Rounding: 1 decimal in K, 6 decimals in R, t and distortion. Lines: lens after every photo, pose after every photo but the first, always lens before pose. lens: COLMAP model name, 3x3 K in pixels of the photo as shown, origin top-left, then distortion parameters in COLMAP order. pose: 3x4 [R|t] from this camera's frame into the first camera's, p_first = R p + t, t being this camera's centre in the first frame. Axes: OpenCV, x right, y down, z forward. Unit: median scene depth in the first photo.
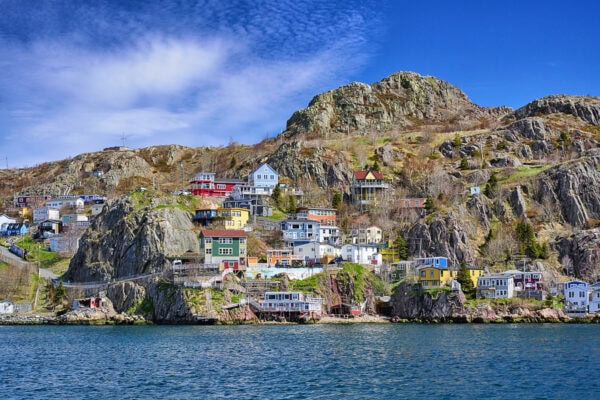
lens RADIAL K [[1200.4, 0, 300.0], [0, 1200.4, 200.0], [0, 0, 1]] dist [-0.012691, 0.093860]
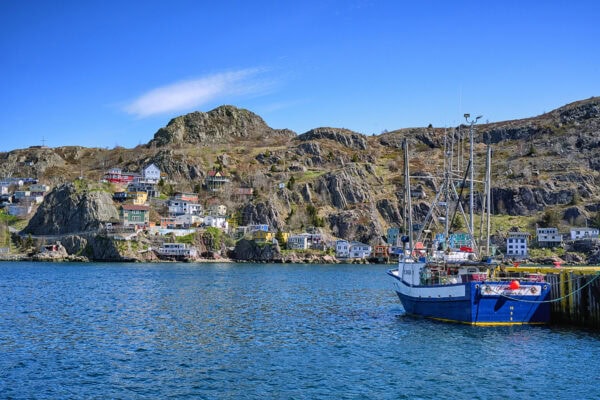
lens RADIAL K [[817.0, 0, 303.1], [0, 817.0, 201.2], [0, 0, 1]] dist [0.000372, 0.005194]
pose [[0.977482, 0.027819, 0.209176, -0.068034], [-0.032725, 0.999264, 0.020026, -0.010140], [-0.208464, -0.026421, 0.977673, -0.137843]]
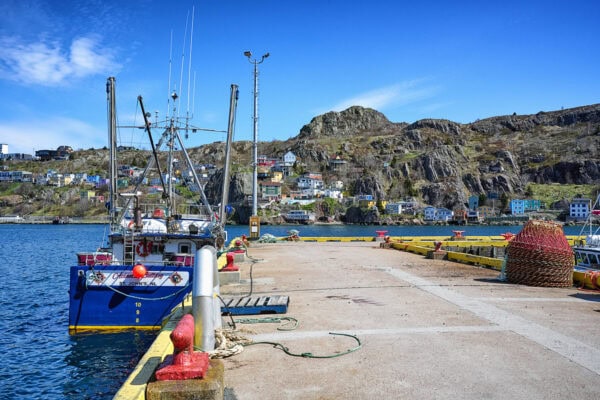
lens RADIAL K [[595.4, 0, 300.0], [0, 595.4, 200.0], [0, 0, 1]] dist [0.000860, 0.000210]
pose [[0.999913, 0.006938, -0.011230, 0.002329], [-0.006260, 0.998219, 0.059319, -0.007255], [0.011622, -0.059243, 0.998176, -0.087546]]
